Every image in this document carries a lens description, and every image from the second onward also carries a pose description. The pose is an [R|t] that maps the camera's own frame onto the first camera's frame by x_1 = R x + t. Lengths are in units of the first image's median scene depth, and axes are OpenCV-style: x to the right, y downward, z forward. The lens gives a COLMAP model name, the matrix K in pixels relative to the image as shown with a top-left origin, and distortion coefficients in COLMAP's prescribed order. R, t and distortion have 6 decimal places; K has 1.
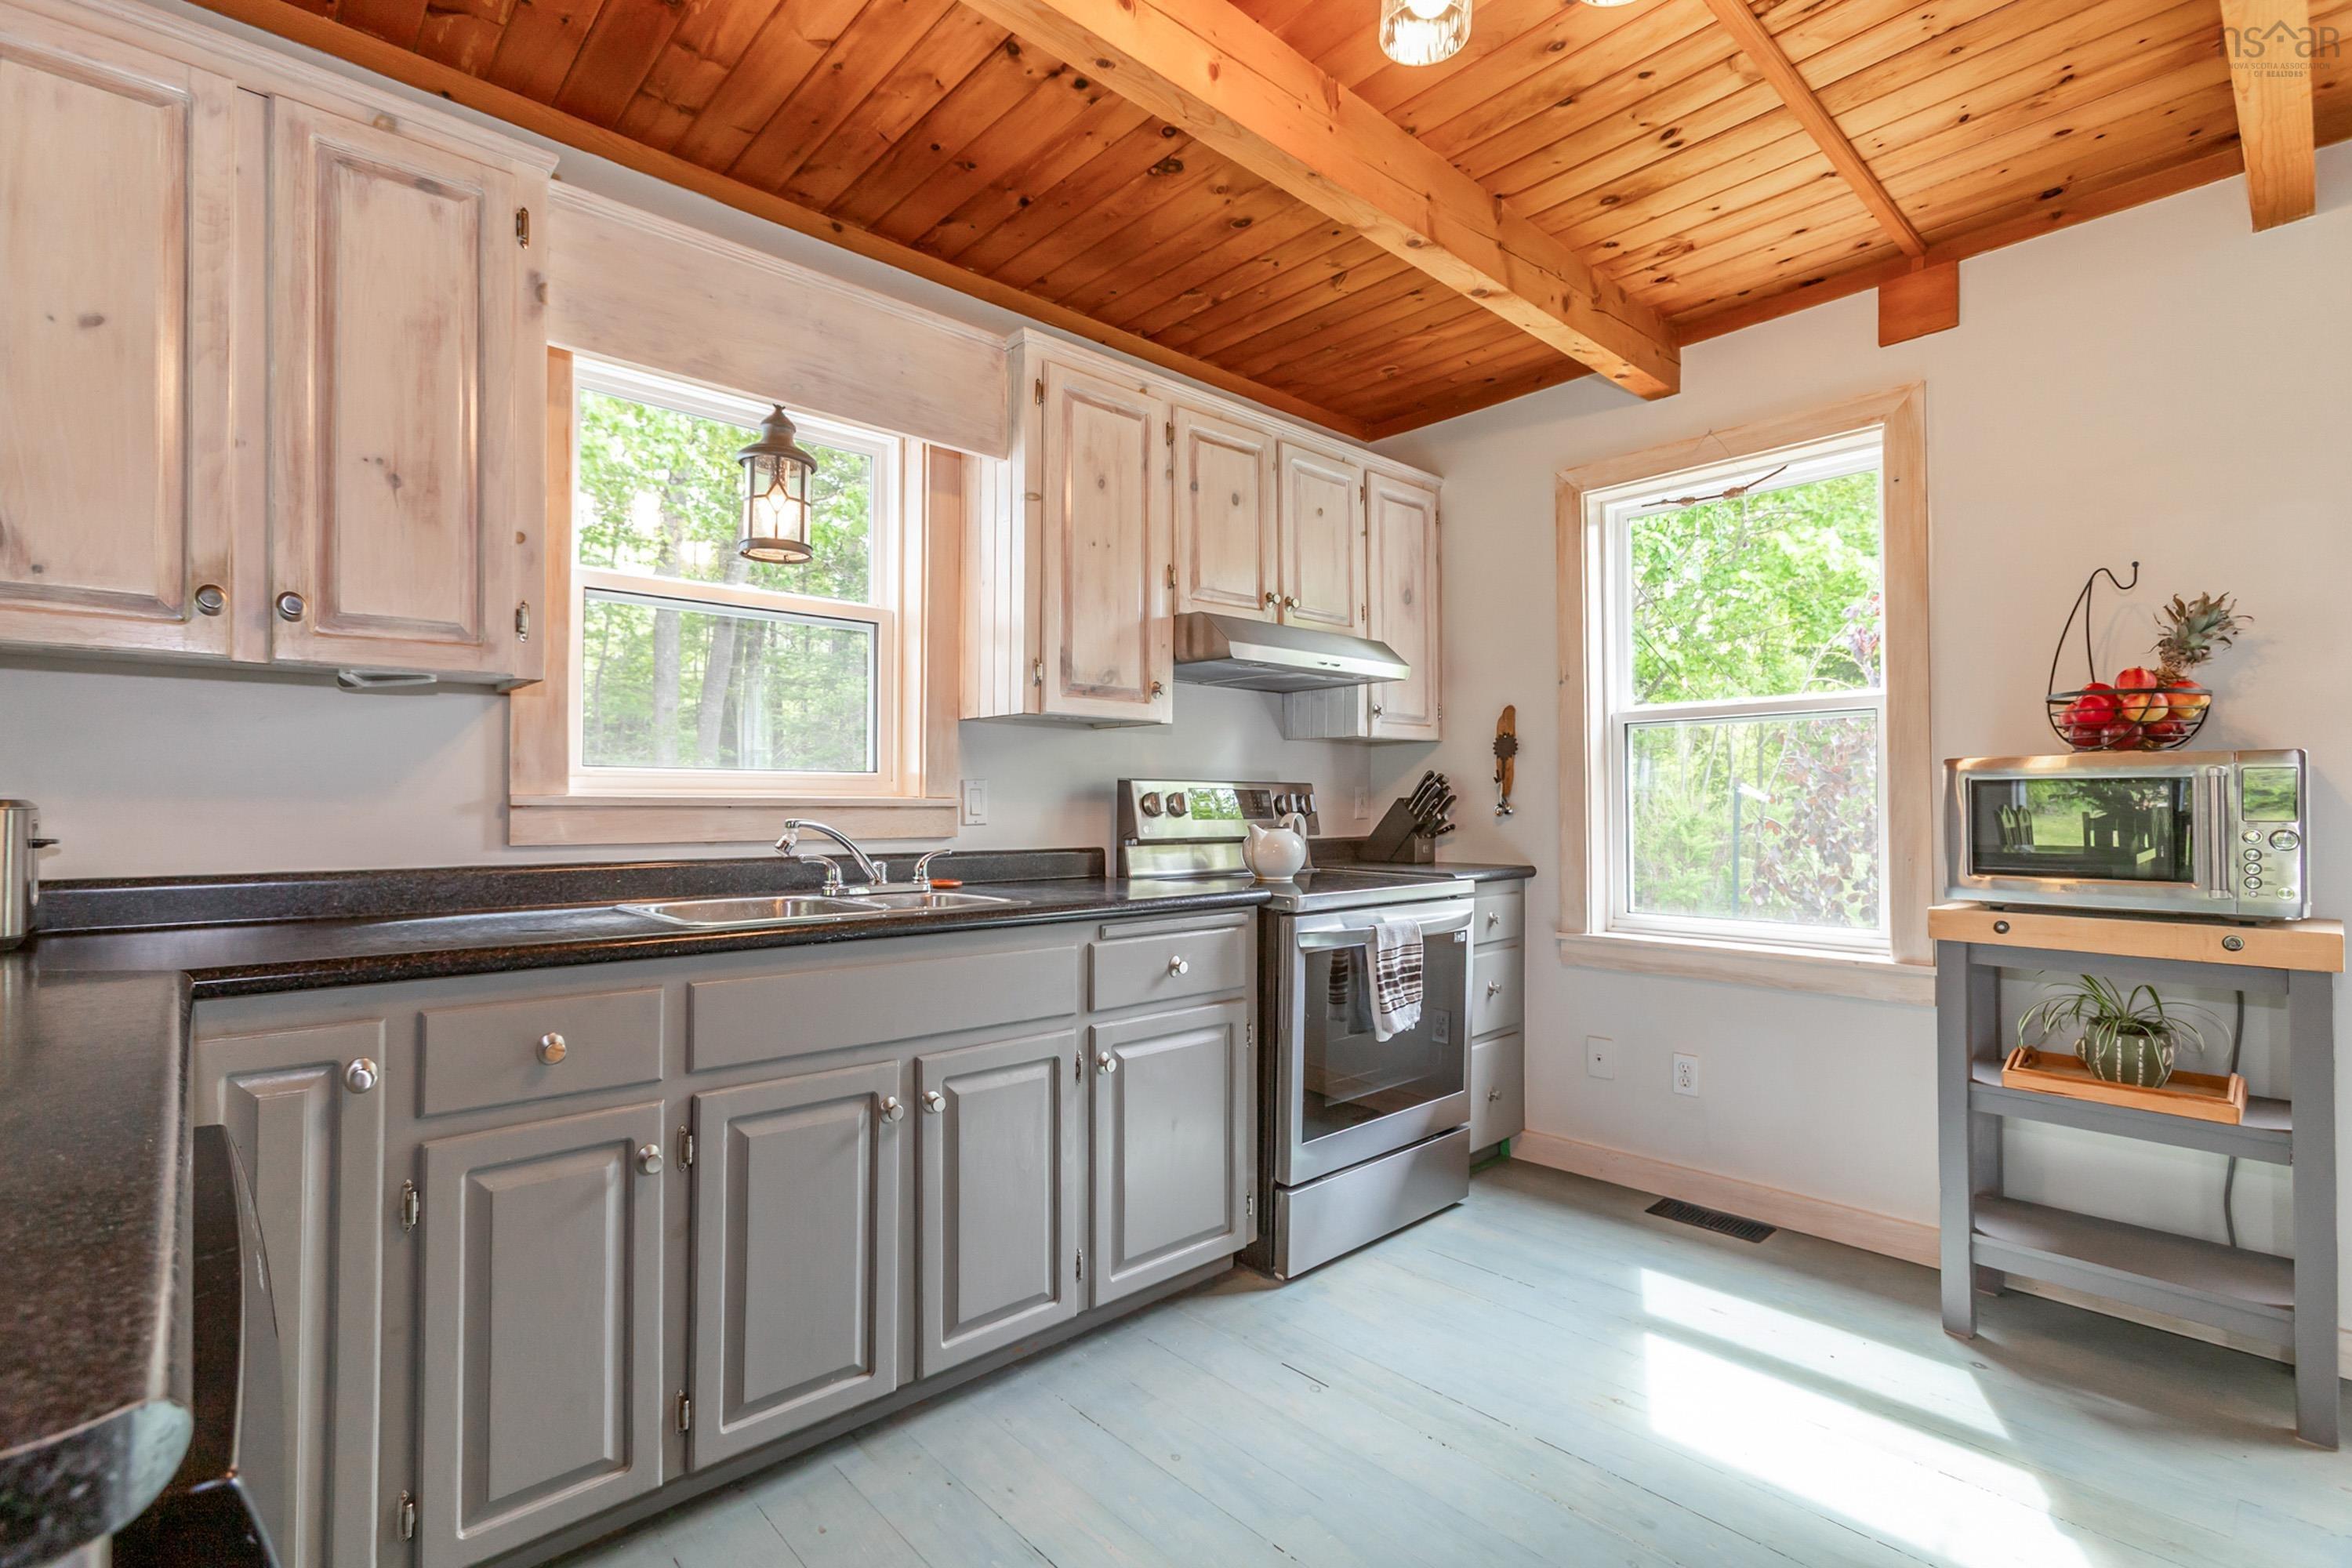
lens RADIAL K [[1070.6, 0, 1185.1], [0, 1070.6, 782.0], [0, 0, 1]] dist [-0.011959, 0.007253]
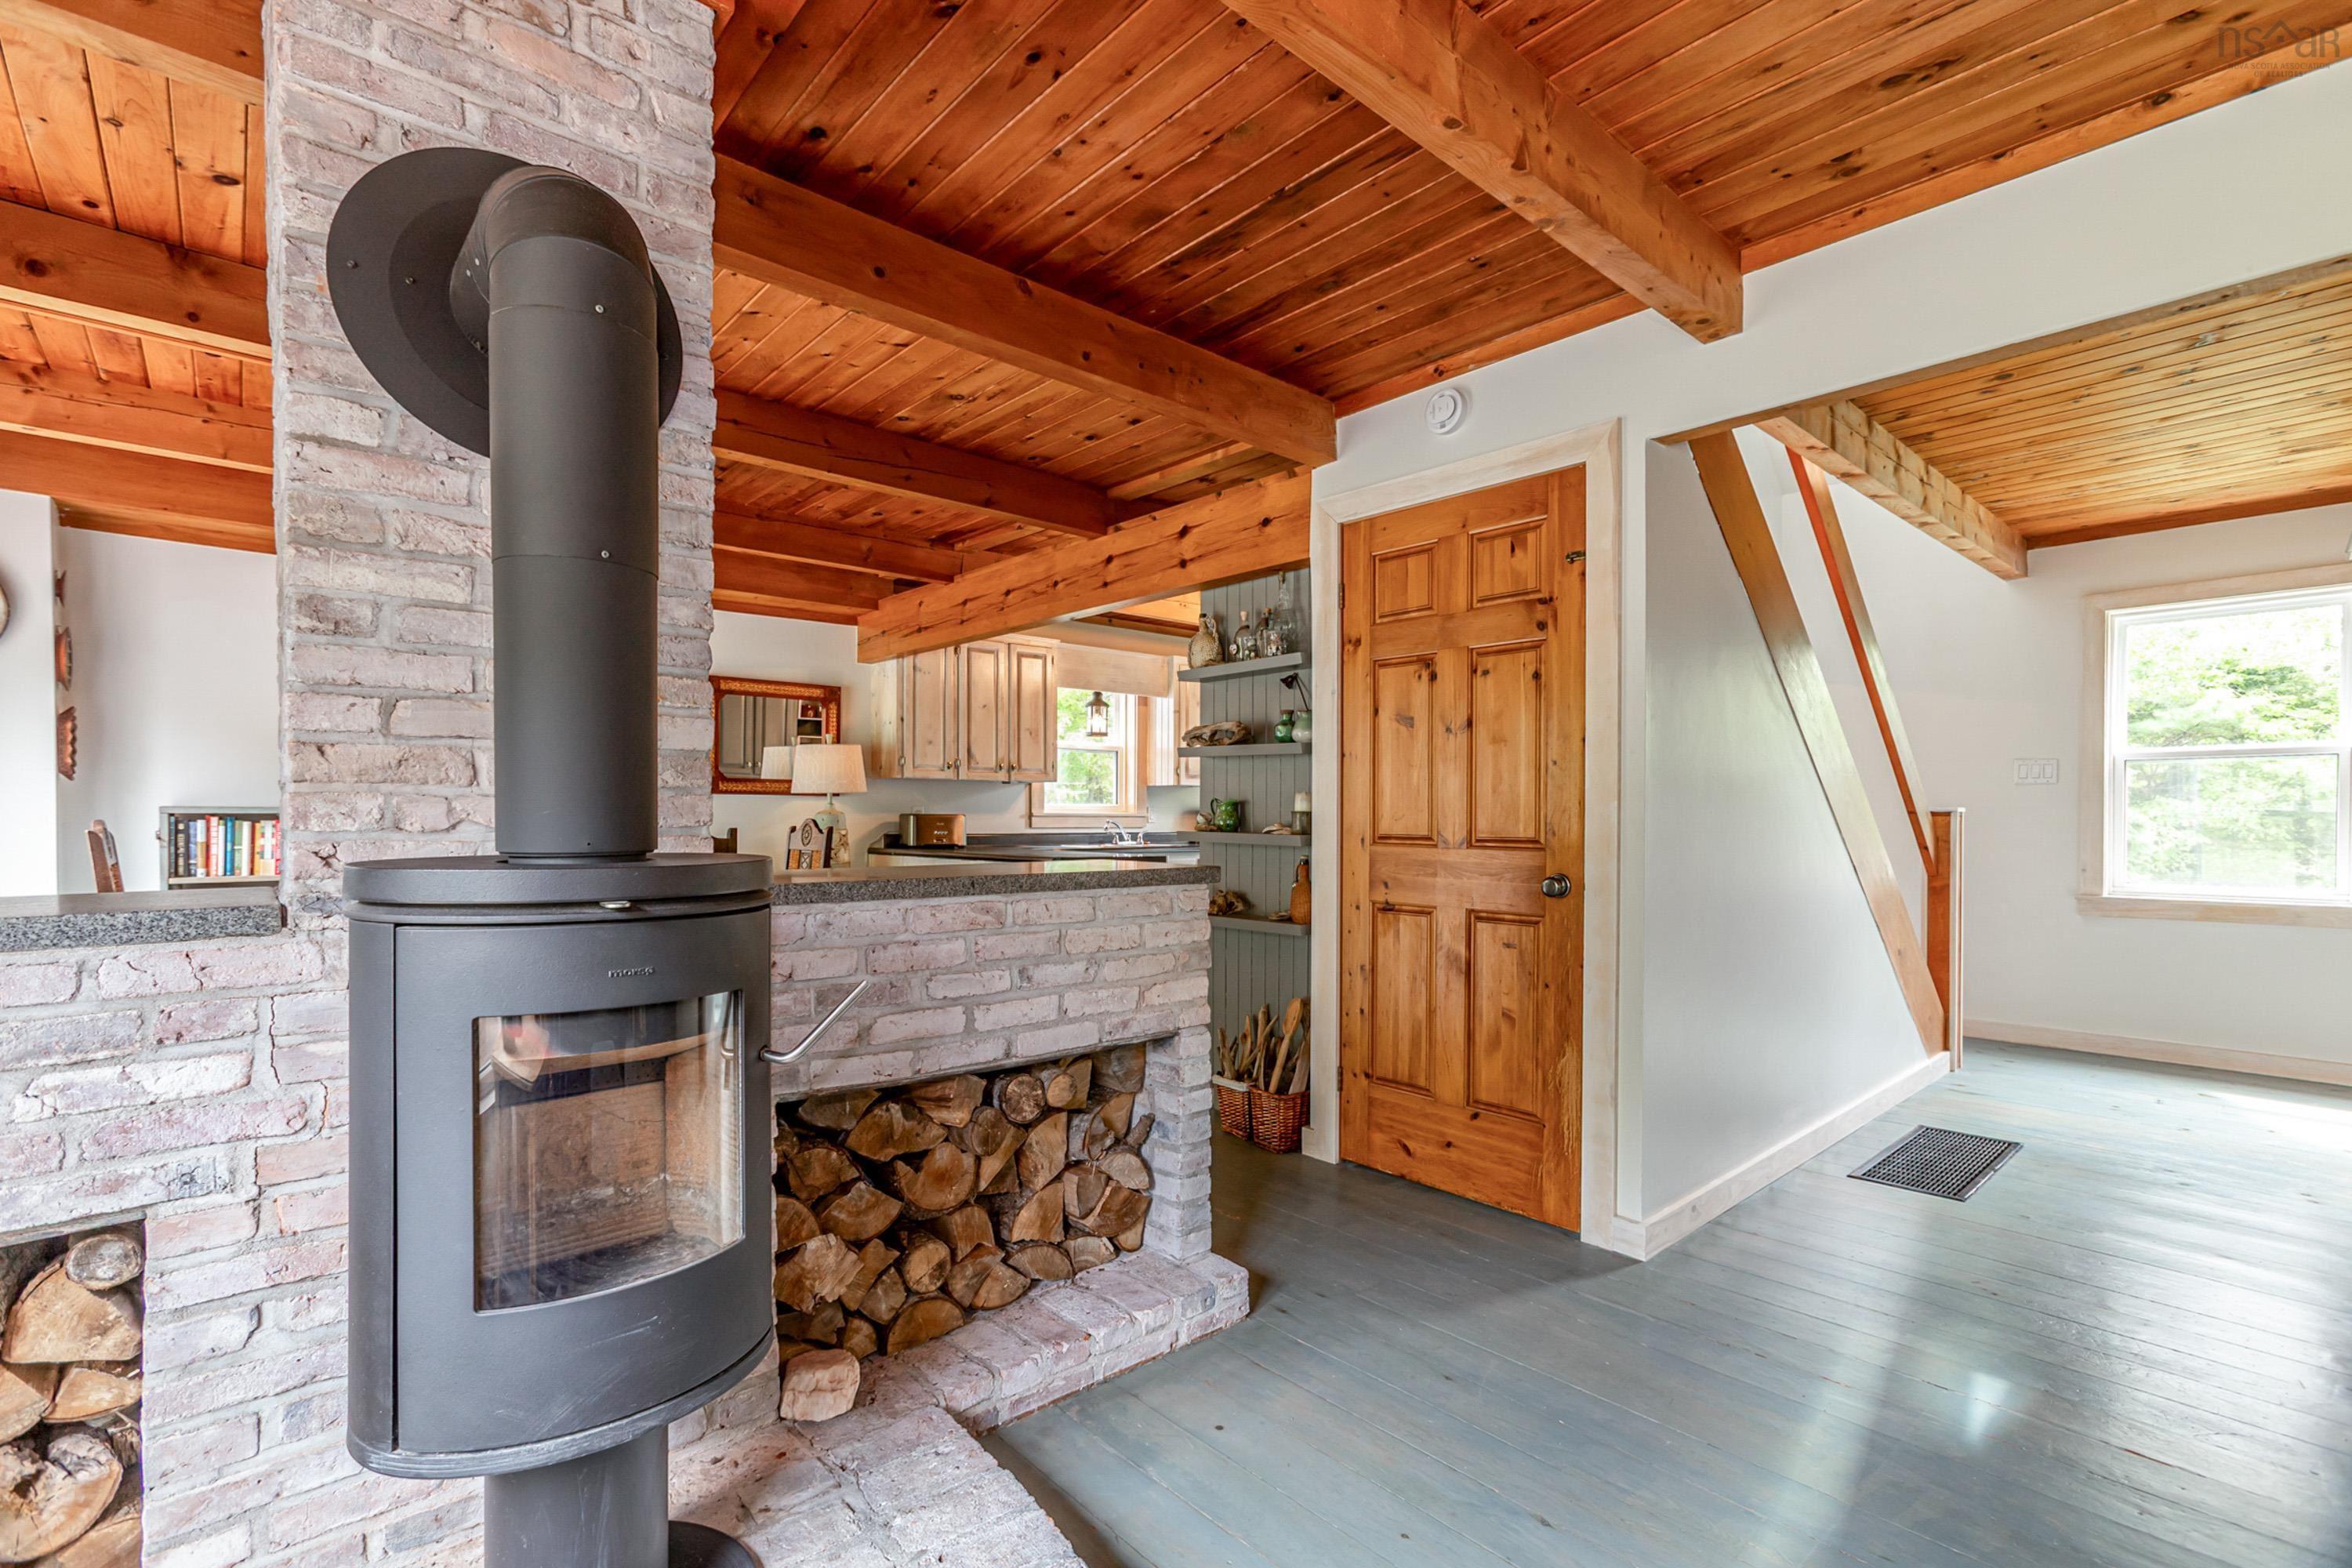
lens RADIAL K [[1070.6, 0, 1180.6], [0, 1070.6, 821.6], [0, 0, 1]] dist [-0.011959, 0.007253]
pose [[0.999716, 0.002598, -0.023706, -0.058504], [-0.002042, 0.999722, 0.023471, -0.033106], [0.023760, -0.023416, 0.999443, -1.987389]]
